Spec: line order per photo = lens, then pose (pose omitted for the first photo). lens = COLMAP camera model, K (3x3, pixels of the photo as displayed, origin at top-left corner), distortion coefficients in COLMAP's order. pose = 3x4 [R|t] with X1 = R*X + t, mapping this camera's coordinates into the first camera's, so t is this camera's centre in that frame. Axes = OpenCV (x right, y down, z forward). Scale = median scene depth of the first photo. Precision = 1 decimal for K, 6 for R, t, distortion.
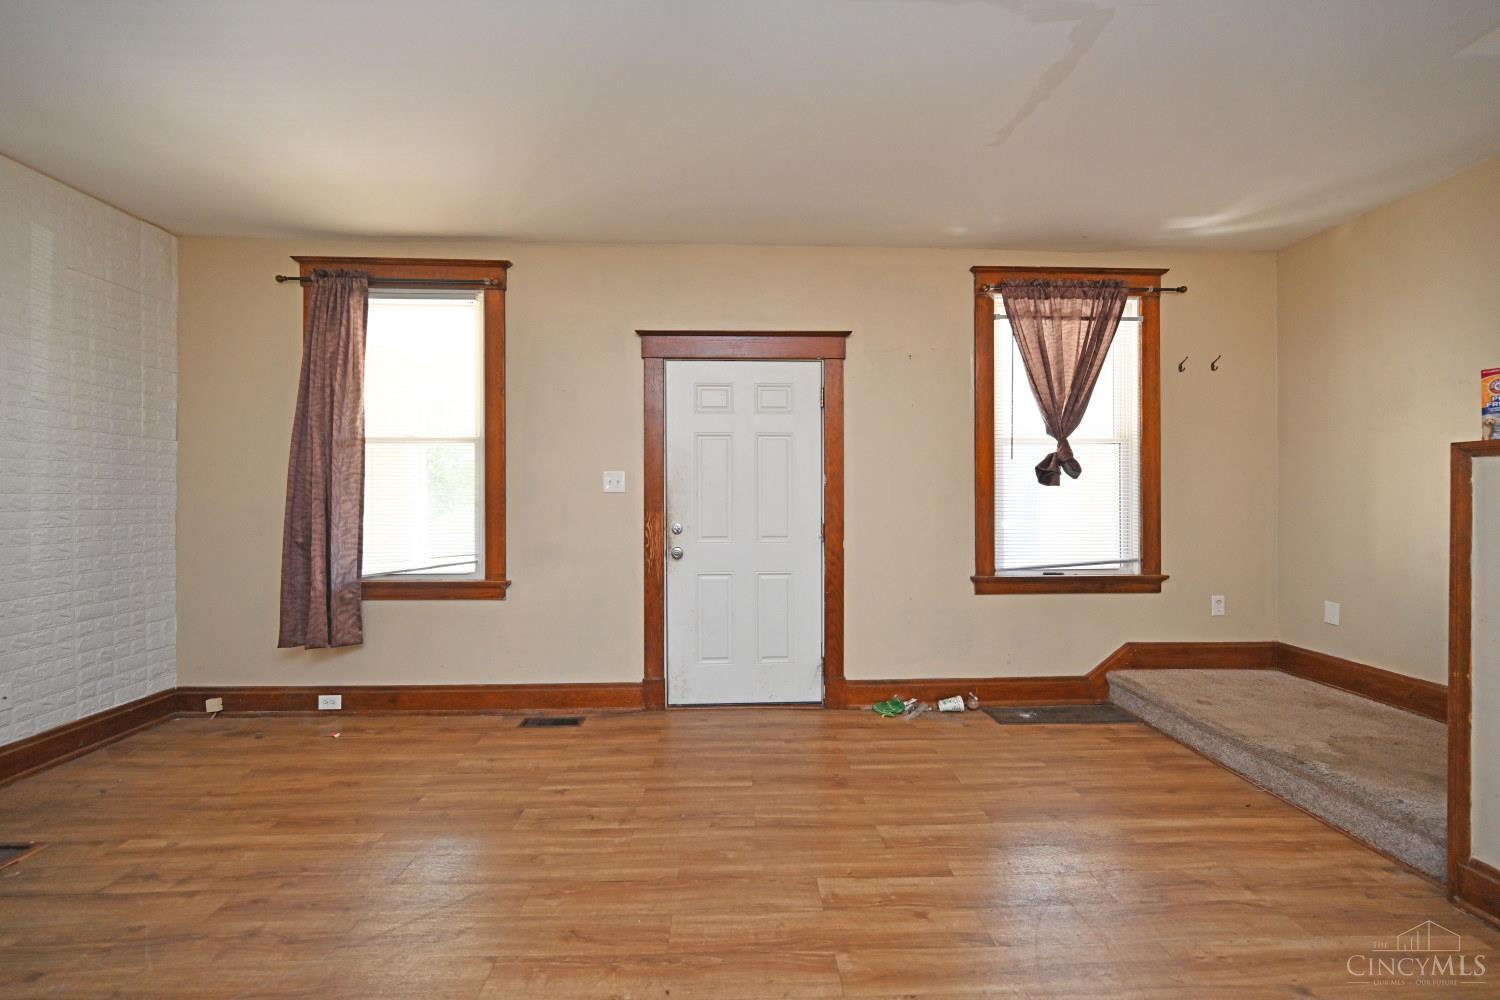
lens RADIAL K [[595.9, 0, 750.0], [0, 595.9, 500.0], [0, 0, 1]] dist [-0.000378, 0.000060]
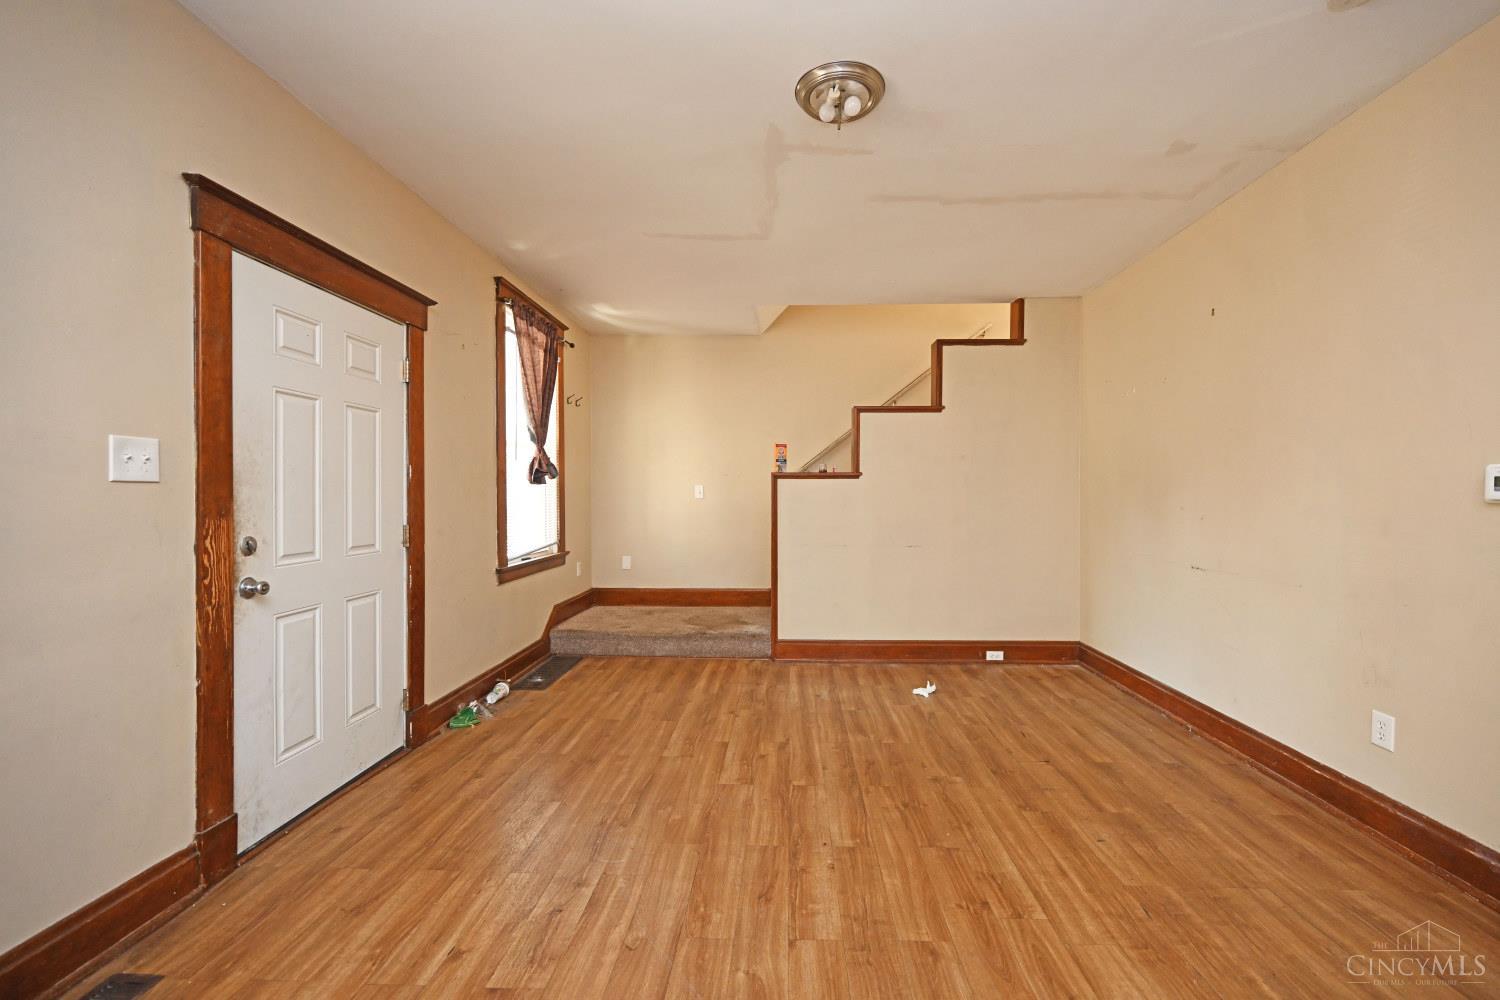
lens RADIAL K [[612.8, 0, 780.1], [0, 612.8, 497.9], [0, 0, 1]] dist [0.002035, 0.000295]
pose [[0.043880, -0.003407, 0.999031, -0.709857], [0.000593, 0.999994, 0.003384, -0.000537], [-0.999037, 0.000444, 0.043882, 0.463532]]
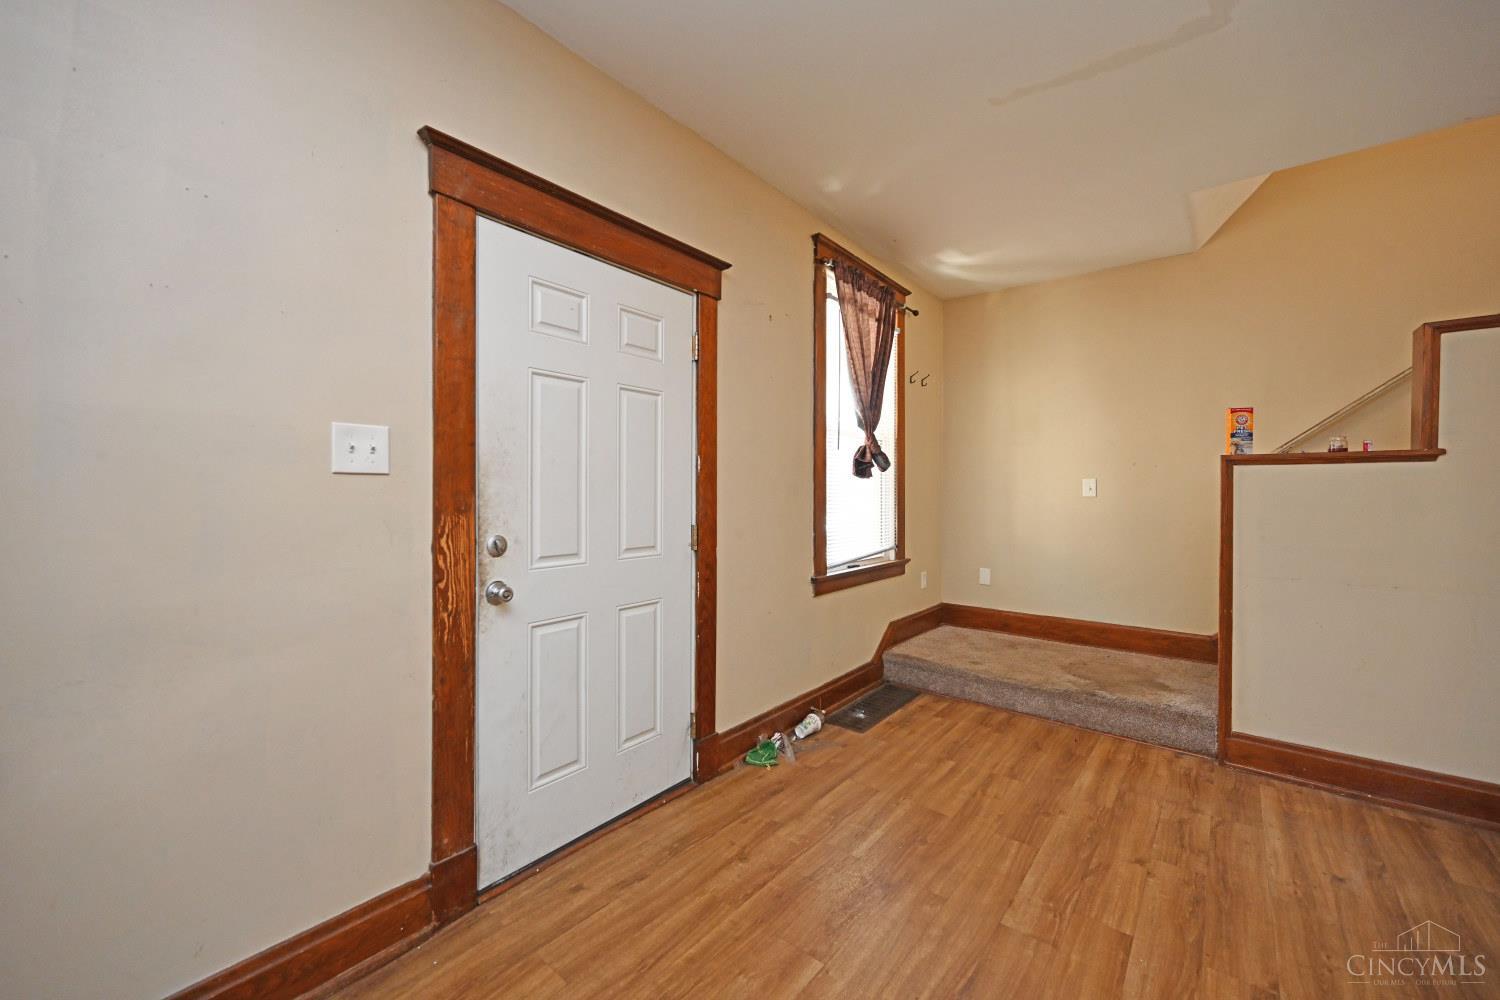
lens RADIAL K [[590.3, 0, 749.9], [0, 590.3, 495.5], [0, 0, 1]] dist [-0.001123, 0.000093]
pose [[0.650942, -0.000923, 0.759127, -0.376338], [-0.003874, 0.999982, 0.004538, 0.000969], [-0.759118, -0.005895, 0.650926, 0.505585]]
